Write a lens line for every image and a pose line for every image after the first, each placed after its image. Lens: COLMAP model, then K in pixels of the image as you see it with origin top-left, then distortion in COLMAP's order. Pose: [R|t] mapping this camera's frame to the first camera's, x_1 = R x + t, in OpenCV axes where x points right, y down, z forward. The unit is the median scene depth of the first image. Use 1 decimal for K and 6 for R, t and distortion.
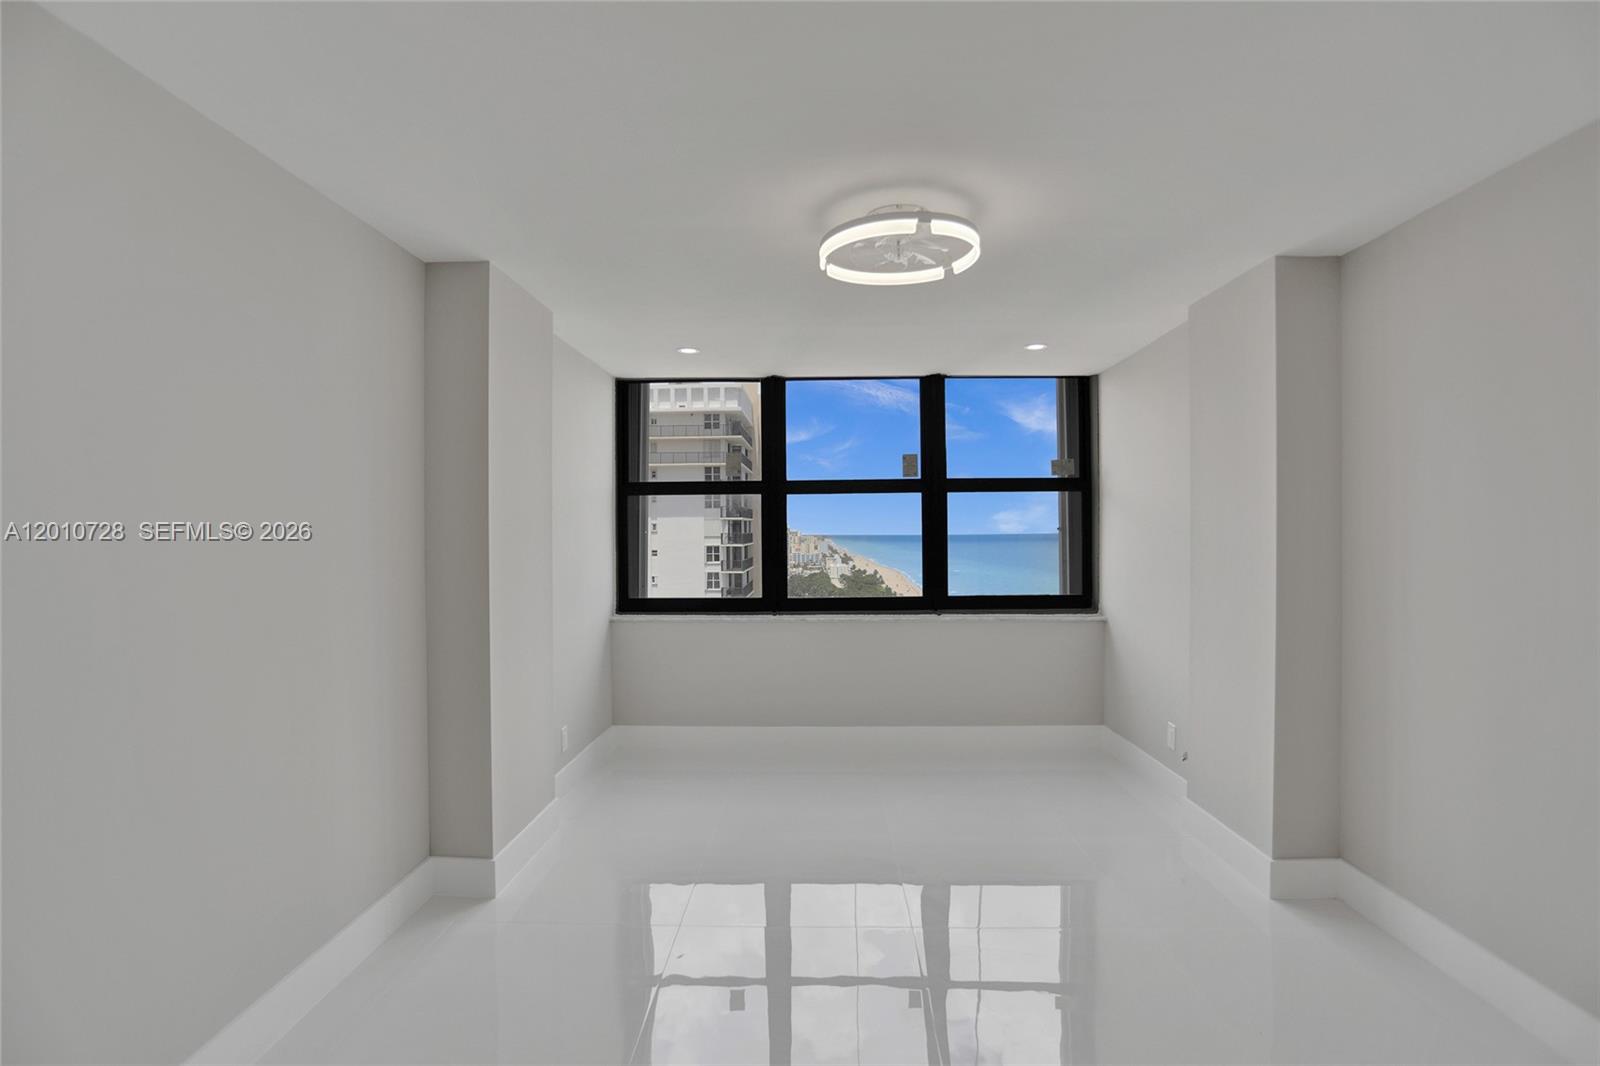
lens RADIAL K [[800.6, 0, 799.4], [0, 800.6, 529.5], [0, 0, 1]] dist [-0.030537, 0.016602]
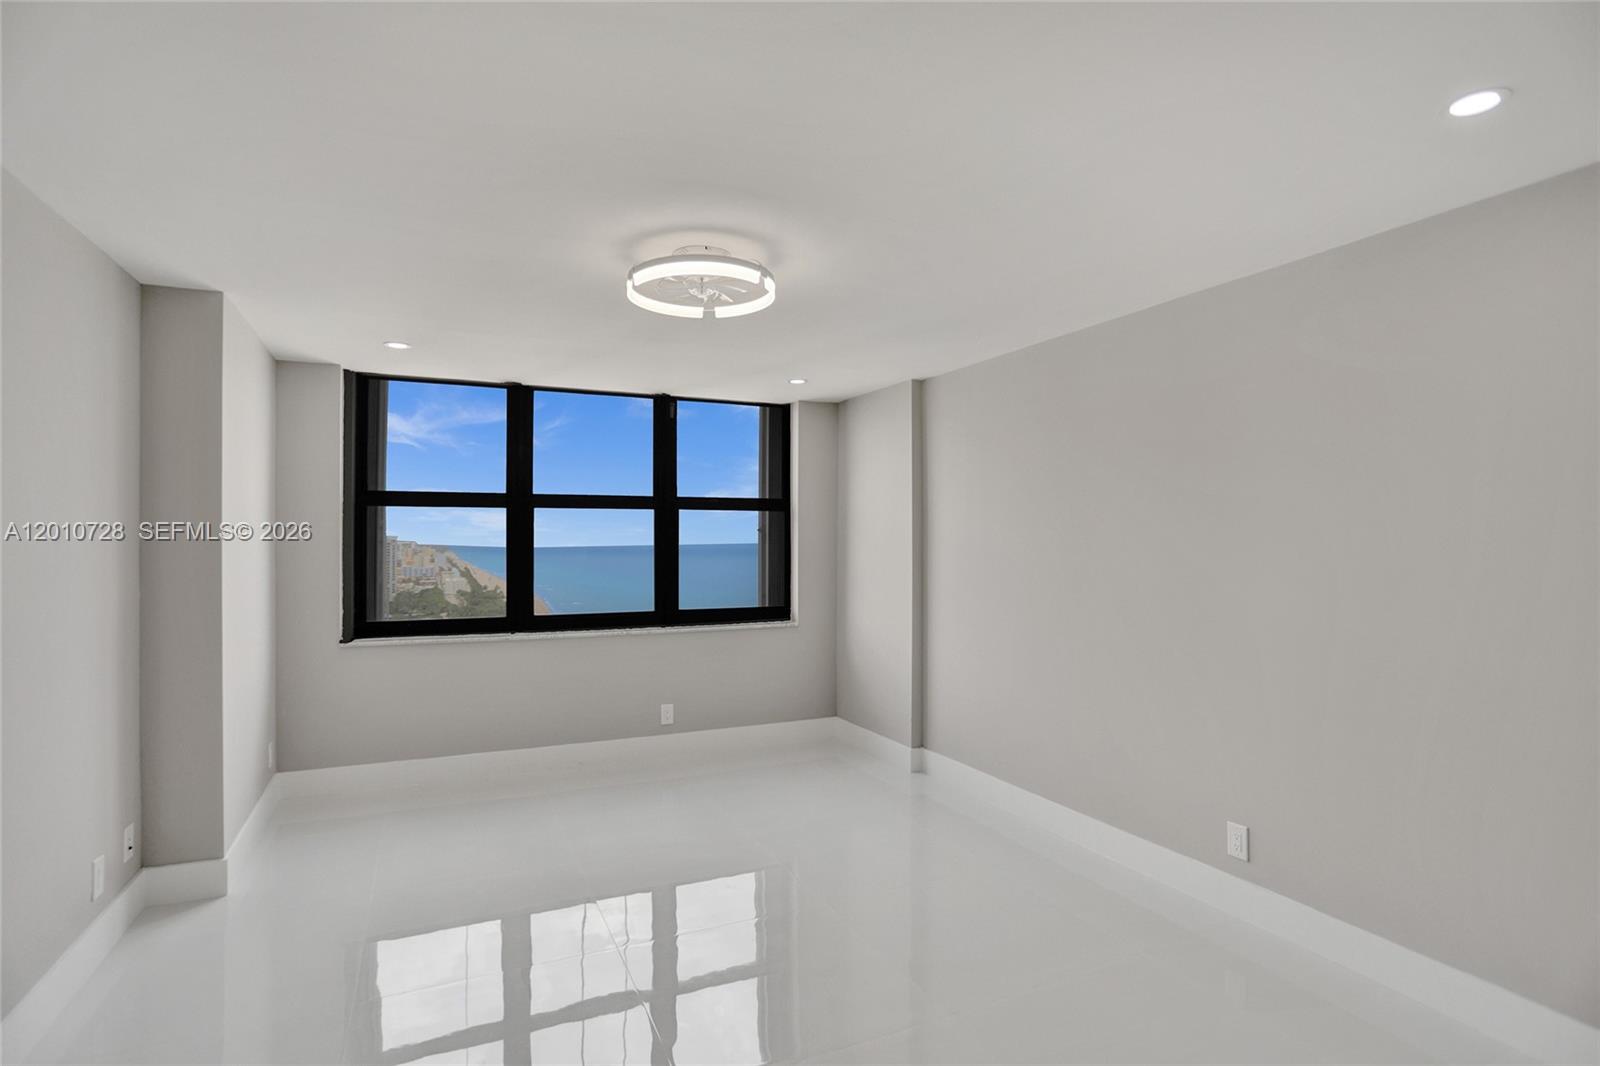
lens RADIAL K [[800.6, 0, 797.9], [0, 800.6, 531.7], [0, 0, 1]] dist [-0.030537, 0.016602]
pose [[0.889984, 0.014899, 0.455748, -0.153006], [-0.008829, 0.999842, -0.015445, -0.003194], [-0.455906, 0.009723, 0.889975, -0.004036]]
